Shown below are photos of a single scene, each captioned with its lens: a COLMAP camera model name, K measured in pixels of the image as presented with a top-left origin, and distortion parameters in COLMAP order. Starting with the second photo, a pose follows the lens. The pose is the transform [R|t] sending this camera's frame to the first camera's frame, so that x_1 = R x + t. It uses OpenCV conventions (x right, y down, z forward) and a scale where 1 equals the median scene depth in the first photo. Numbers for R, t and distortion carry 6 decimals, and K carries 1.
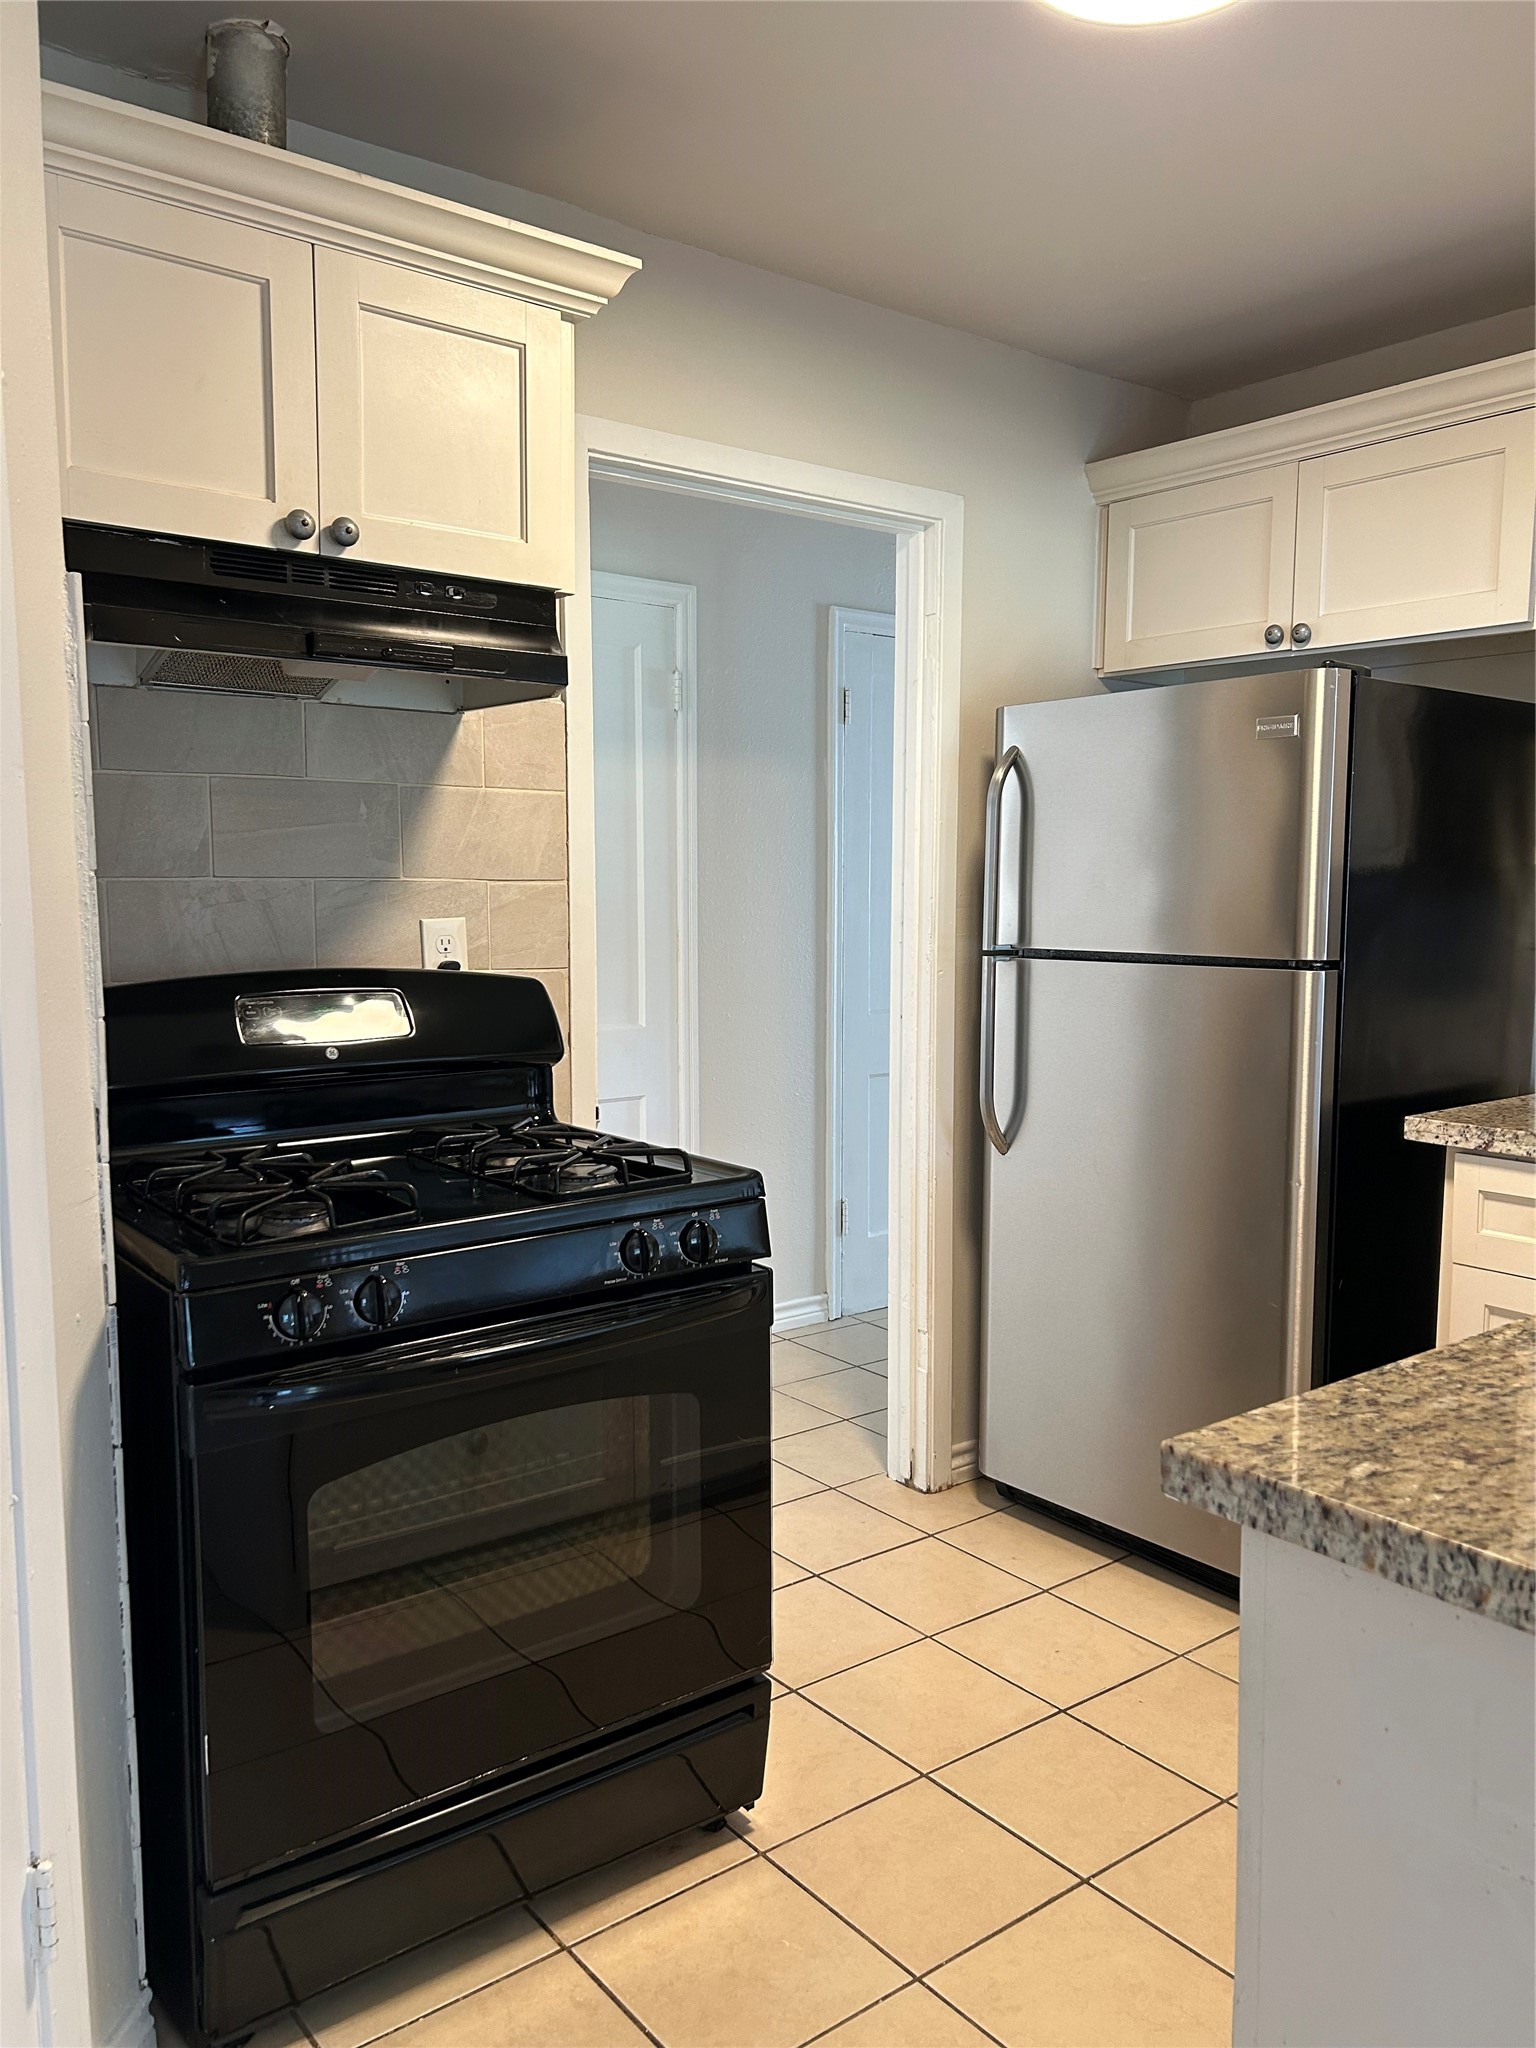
lens RADIAL K [[1532.9, 0, 768.0], [0, 1532.9, 1024.0], [0, 0, 1]] dist [0.007434, -0.006783]
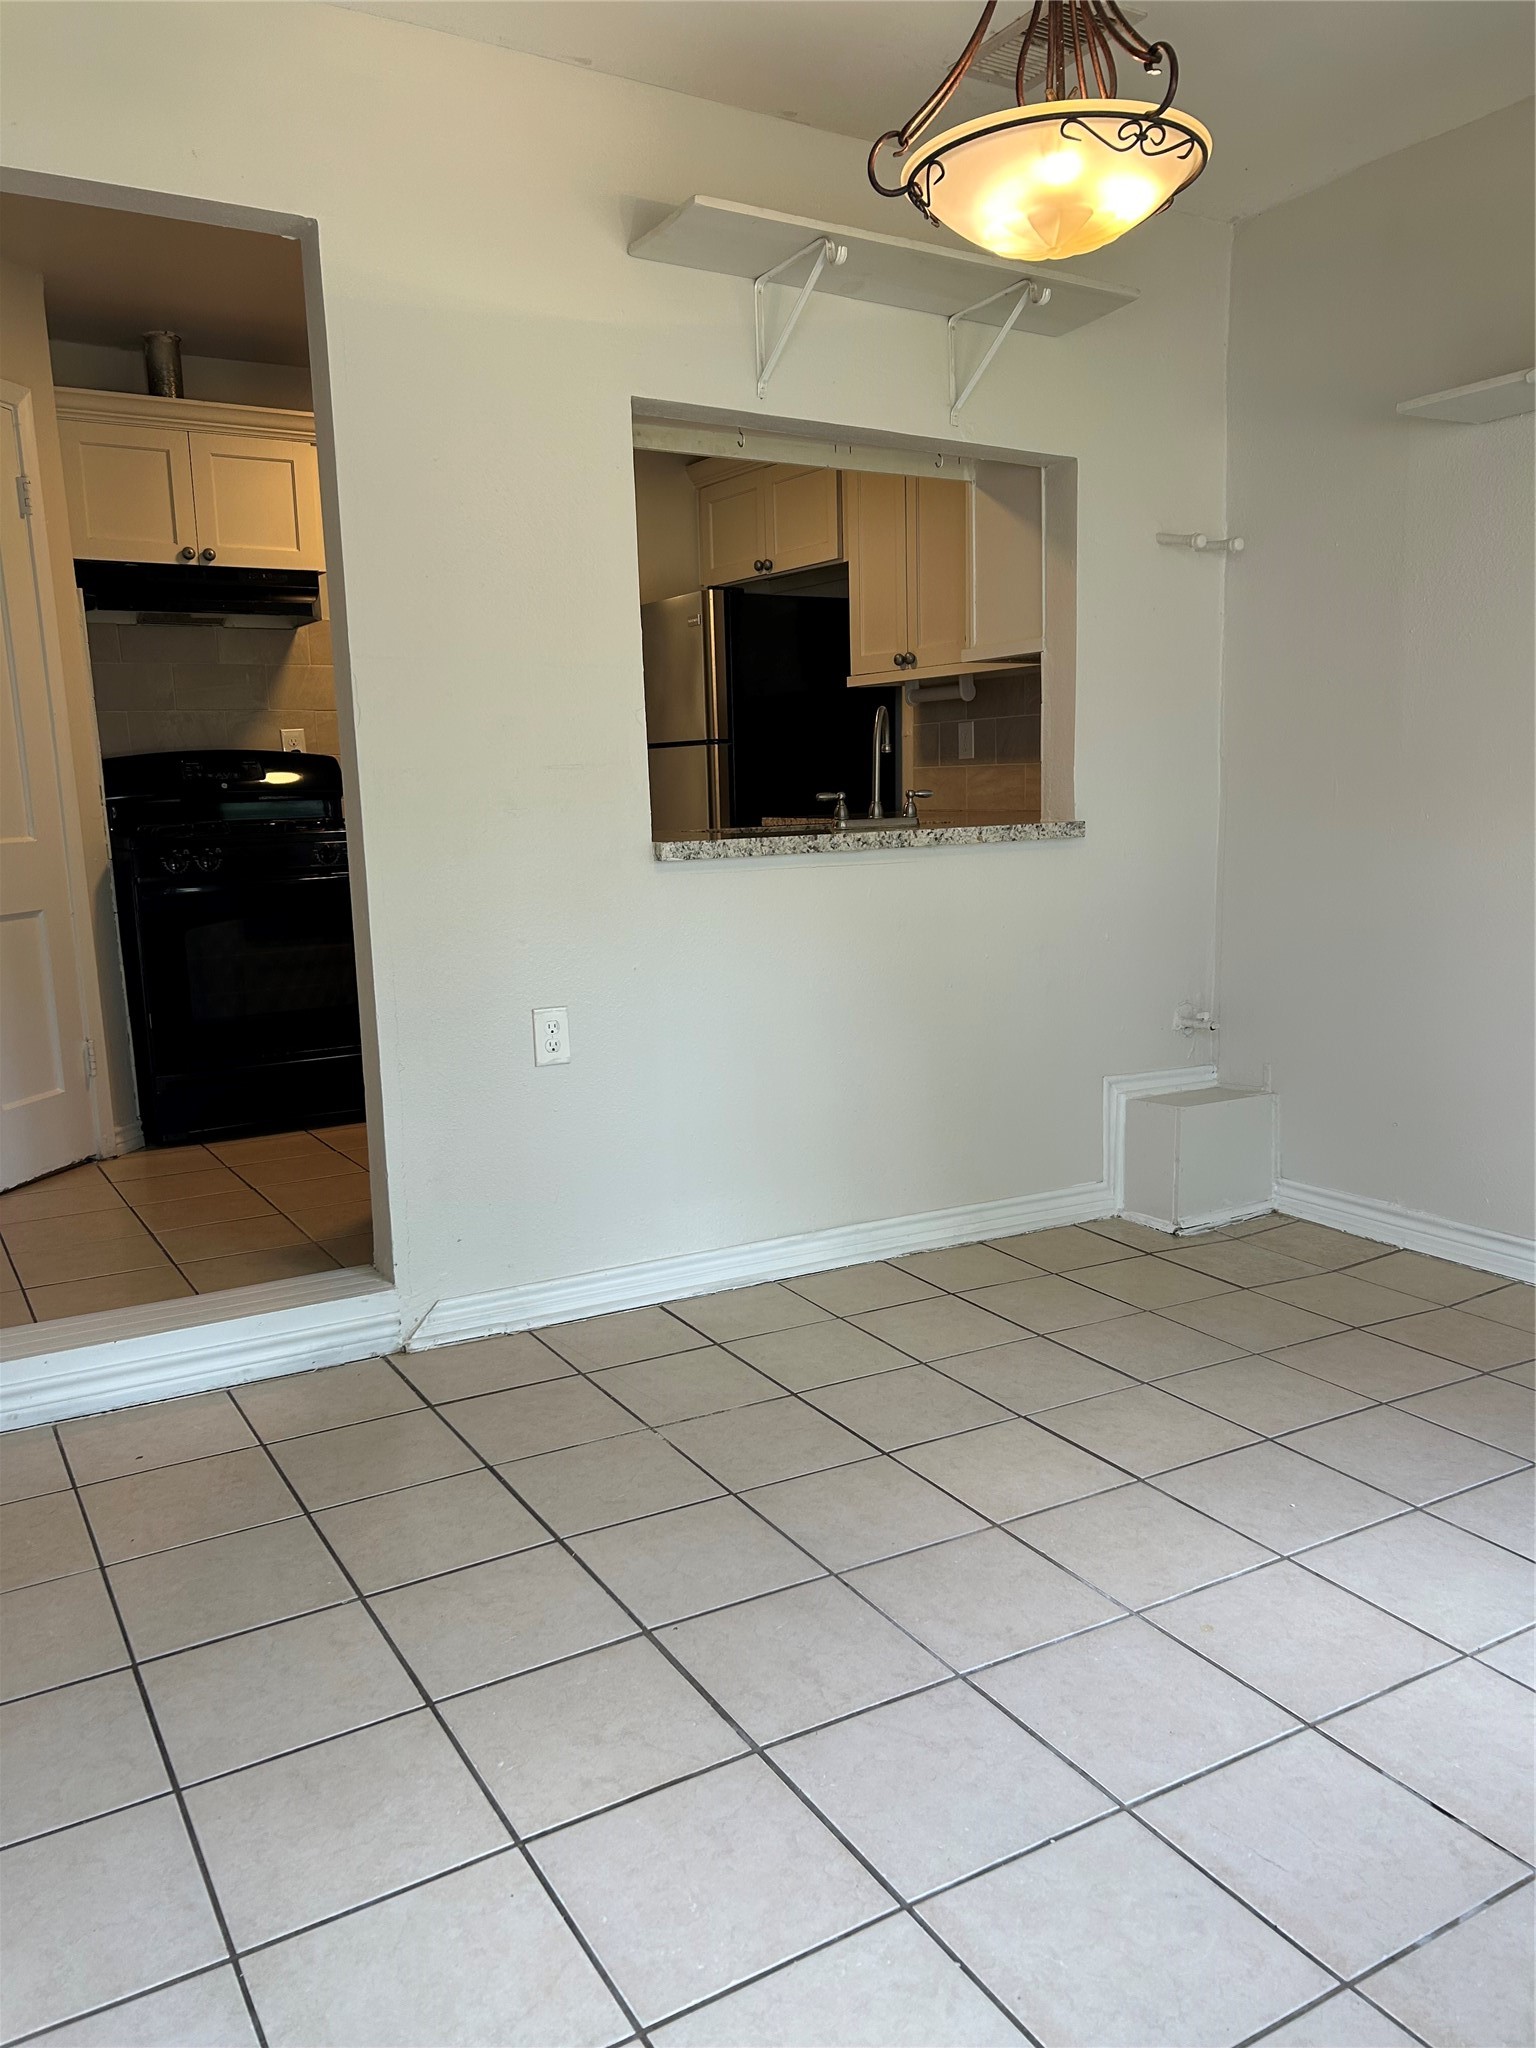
lens RADIAL K [[1526.7, 0, 771.7], [0, 1526.7, 1032.2], [0, 0, 1]] dist [0.036208, -0.042382]
pose [[0.990720, -0.006446, -0.135766, 0.834635], [0.016761, 0.997045, 0.074973, 0.229525], [0.134881, -0.076552, 0.987900, -1.178490]]
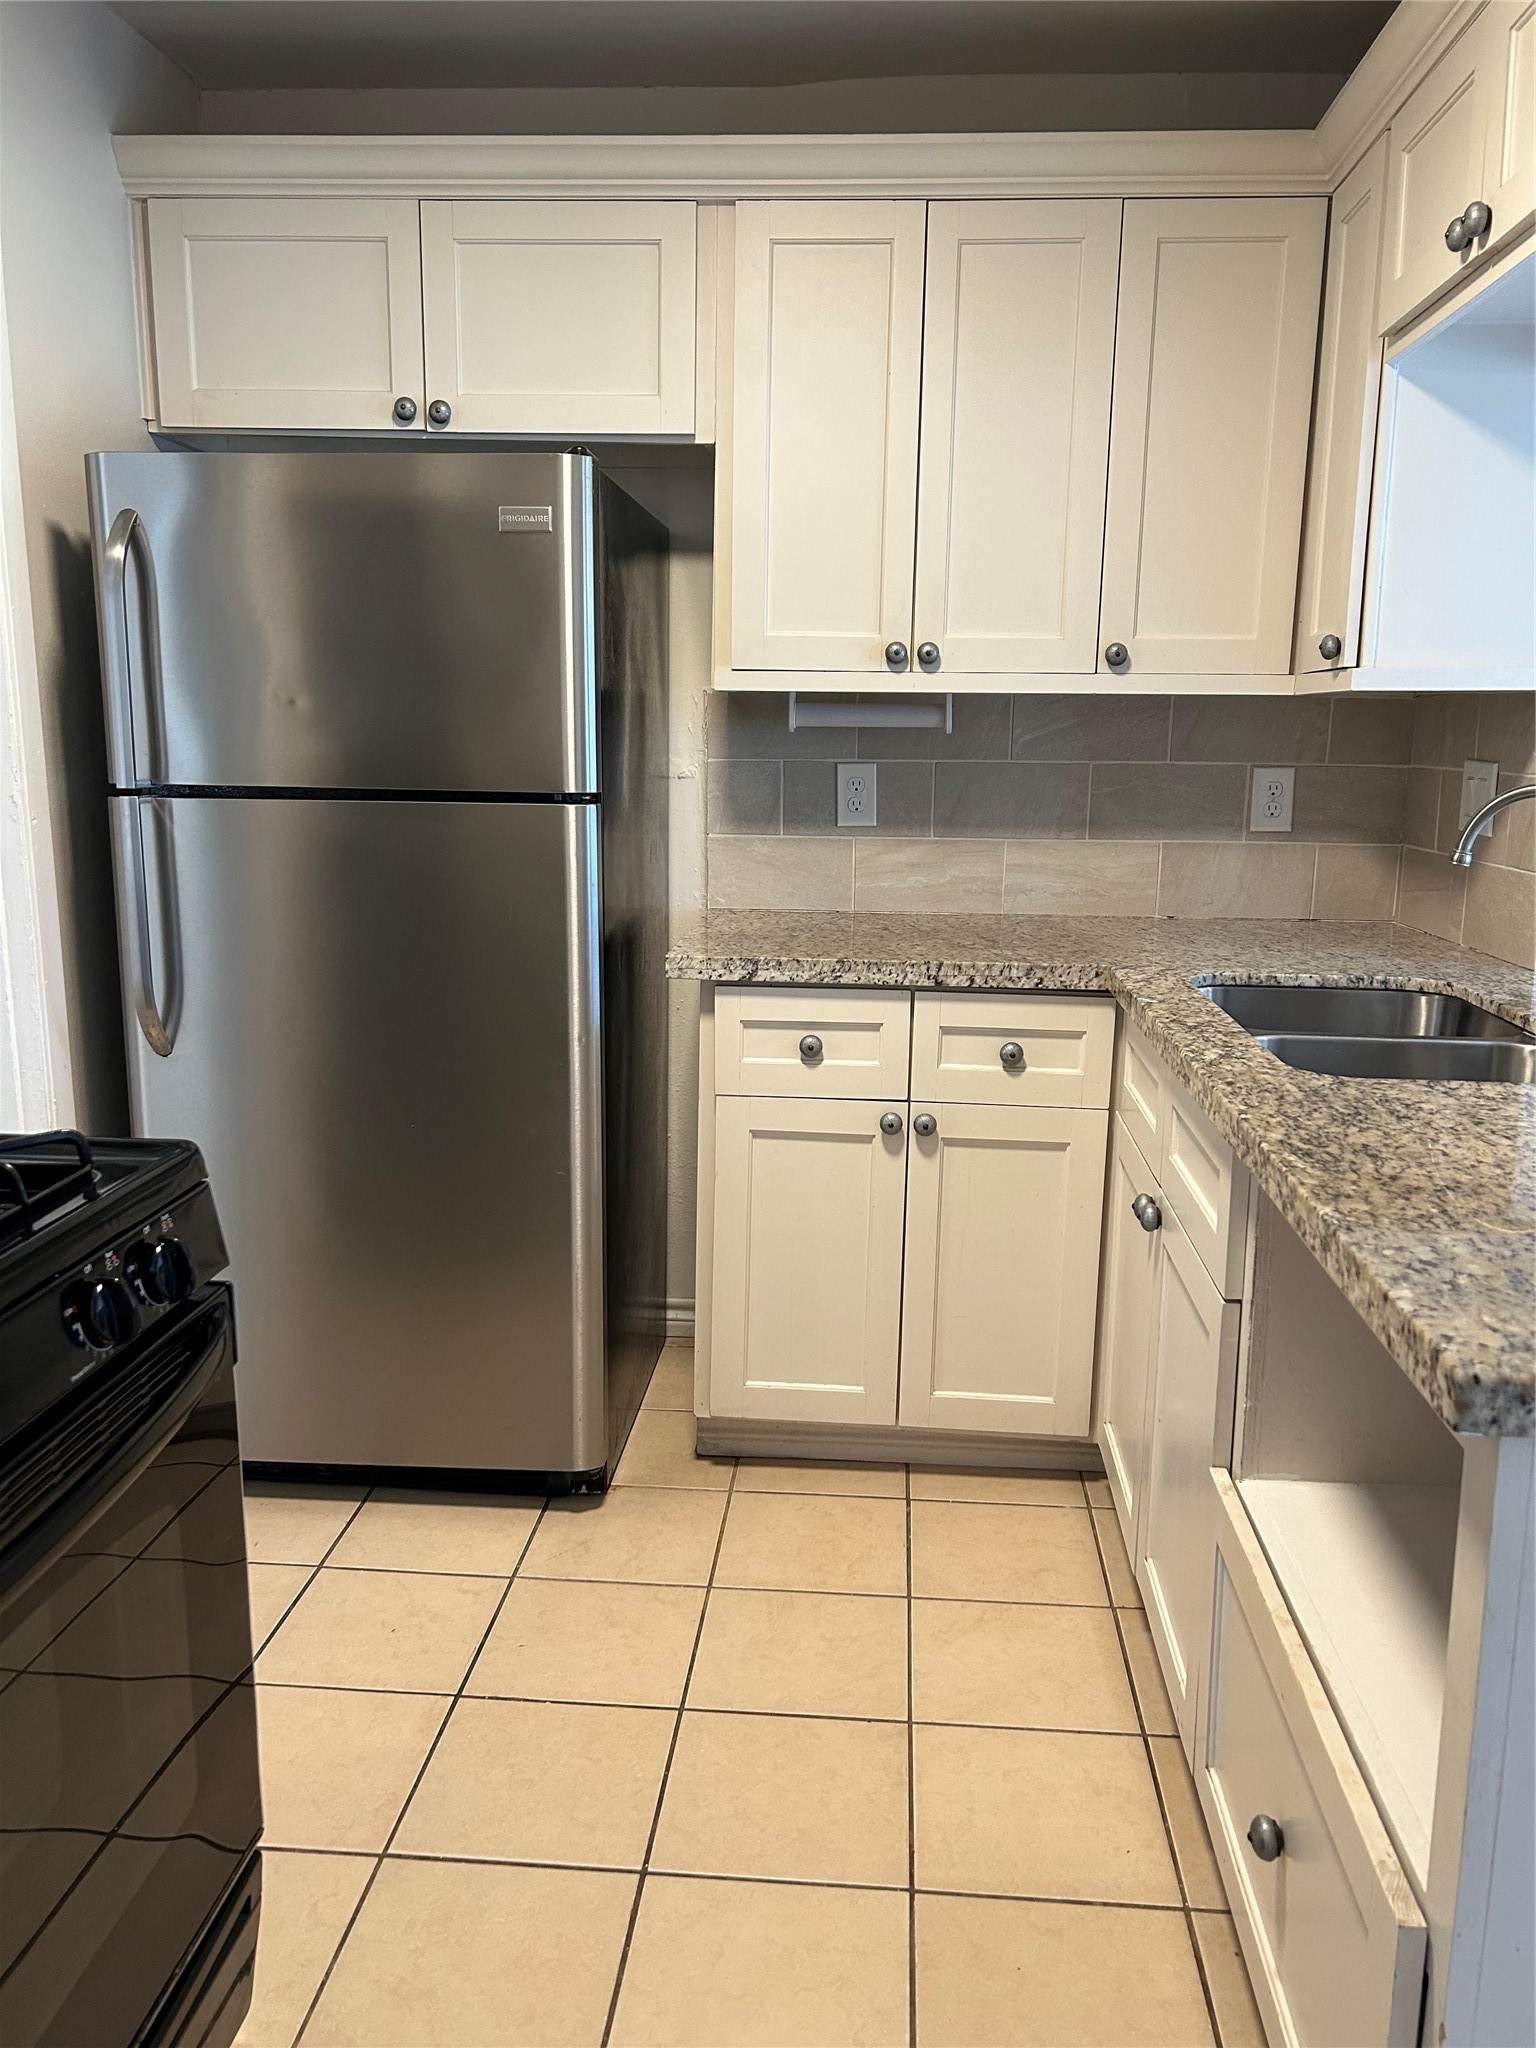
lens RADIAL K [[1526.7, 0, 771.7], [0, 1526.7, 1032.2], [0, 0, 1]] dist [0.036208, -0.042382]
pose [[0.675356, -0.138734, 0.724326, -0.284238], [0.056344, 0.988983, 0.136890, -0.022478], [-0.735337, -0.051638, 0.675732, 0.359507]]
